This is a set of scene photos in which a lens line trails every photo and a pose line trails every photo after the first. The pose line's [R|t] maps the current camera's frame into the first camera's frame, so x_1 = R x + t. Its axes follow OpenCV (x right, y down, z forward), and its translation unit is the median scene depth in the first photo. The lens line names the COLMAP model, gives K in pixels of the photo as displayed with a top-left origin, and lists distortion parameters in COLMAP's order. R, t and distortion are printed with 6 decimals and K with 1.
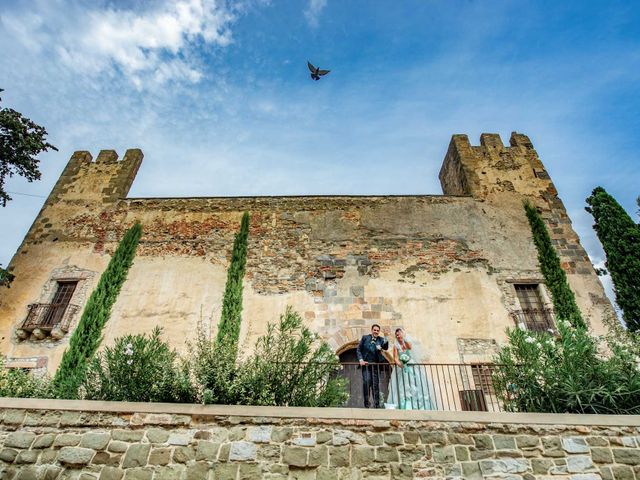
lens RADIAL K [[356.5, 0, 321.7], [0, 356.5, 244.5], [0, 0, 1]] dist [-0.002332, -0.002793]
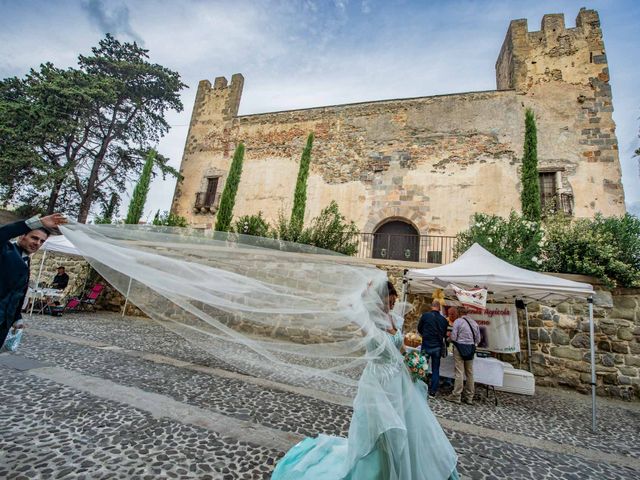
lens RADIAL K [[268.5, 0, 316.6], [0, 268.5, 243.2], [0, 0, 1]] dist [-0.006107, -0.002901]
pose [[0.963642, 0.040207, -0.264153, 0.075383], [0.061443, 0.928775, 0.365517, -0.037030], [0.260035, -0.368458, 0.892536, -0.075690]]
